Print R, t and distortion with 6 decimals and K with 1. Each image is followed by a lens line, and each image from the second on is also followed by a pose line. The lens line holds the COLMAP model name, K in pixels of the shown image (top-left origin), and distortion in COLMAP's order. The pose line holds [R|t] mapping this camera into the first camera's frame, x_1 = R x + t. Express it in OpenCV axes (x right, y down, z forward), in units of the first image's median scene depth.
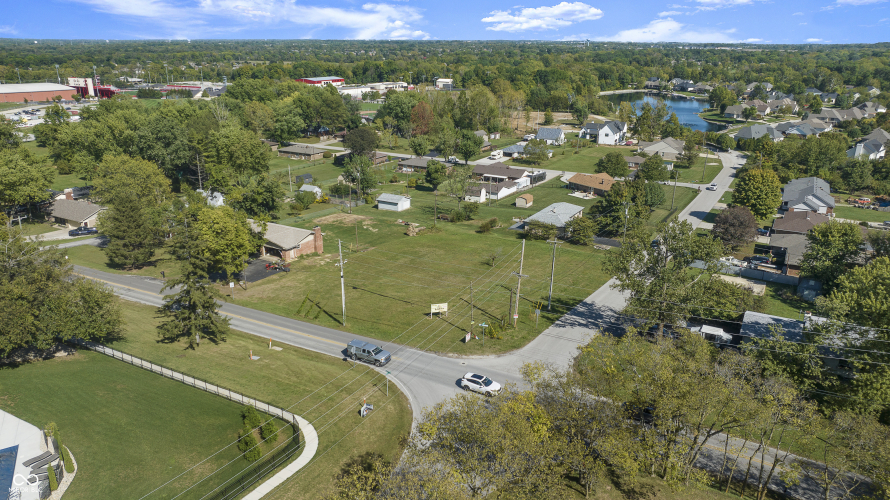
lens RADIAL K [[625.9, 0, 448.2], [0, 625.9, 245.6], [0, 0, 1]] dist [-0.025594, 0.018815]
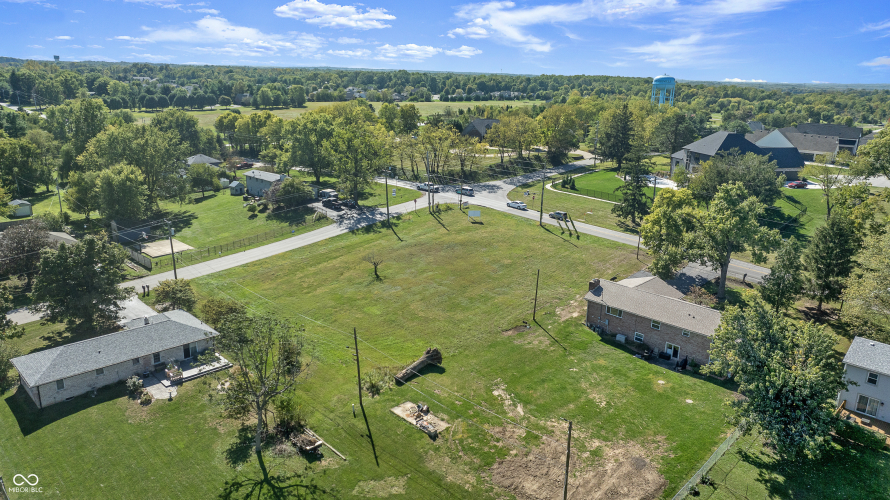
lens RADIAL K [[625.9, 0, 446.5], [0, 625.9, 250.8], [0, 0, 1]] dist [-0.025594, 0.018815]
pose [[-0.966824, -0.101212, 0.234535, -0.127916], [0.046758, 0.832519, 0.552020, -0.267133], [-0.251126, 0.544672, -0.800167, 0.949643]]
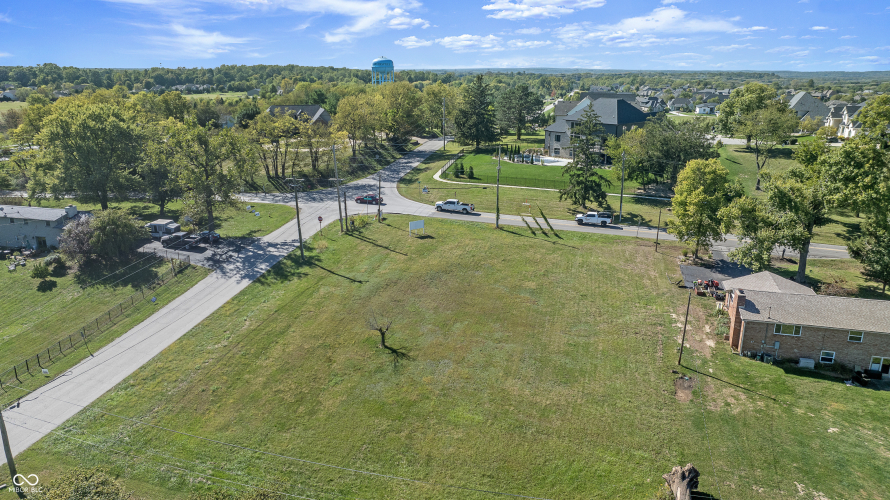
lens RADIAL K [[625.9, 0, 447.9], [0, 625.9, 255.0], [0, 0, 1]] dist [-0.025594, 0.018815]
pose [[-0.966748, 0.064535, -0.247452, 0.082905], [-0.087467, 0.825831, 0.557093, -0.187676], [0.240306, 0.560212, -0.792726, 0.798534]]
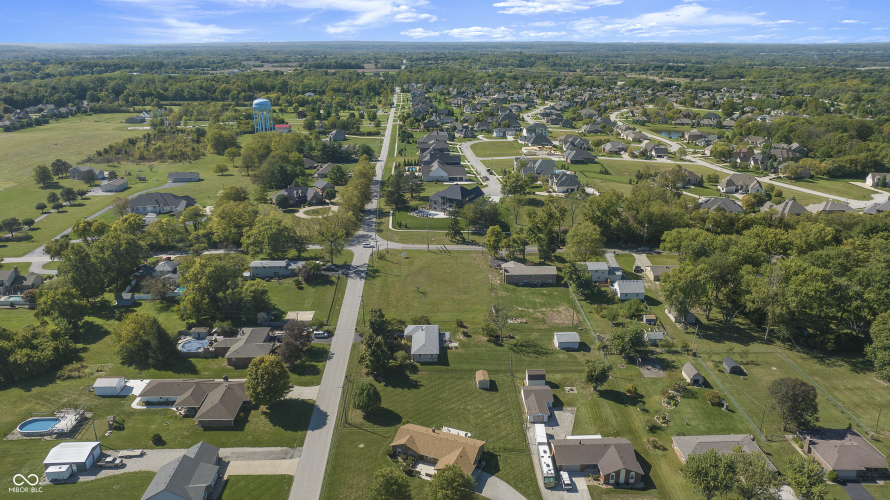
lens RADIAL K [[625.9, 0, 444.9], [0, 625.9, 250.2], [0, 0, 1]] dist [-0.025594, 0.018815]
pose [[-0.852584, 0.163670, -0.496299, 0.558237], [-0.164175, 0.817722, 0.551703, -0.686649], [0.496132, 0.551853, -0.670307, 1.330311]]
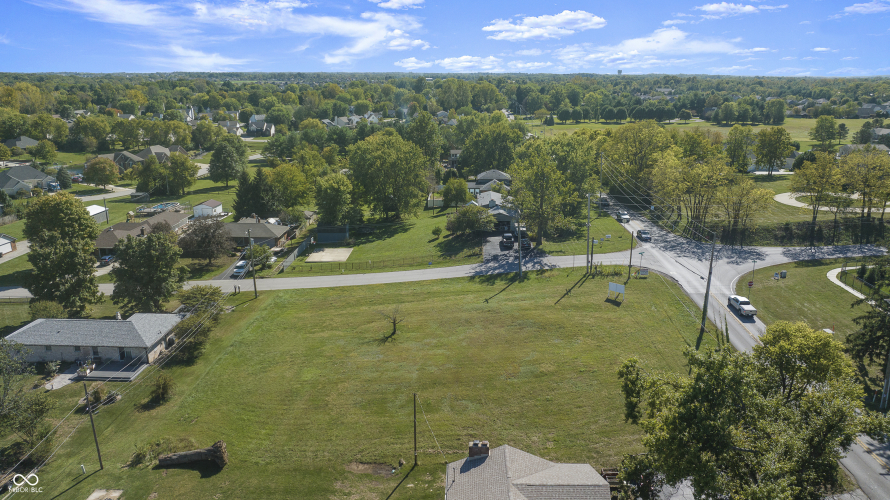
lens RADIAL K [[625.9, 0, 442.0], [0, 625.9, 247.5], [0, 0, 1]] dist [-0.025594, 0.018815]
pose [[-0.464923, -0.243380, 0.851242, -0.308384], [0.269869, 0.876761, 0.398072, -0.184118], [-0.843218, 0.414797, -0.341946, 0.667148]]
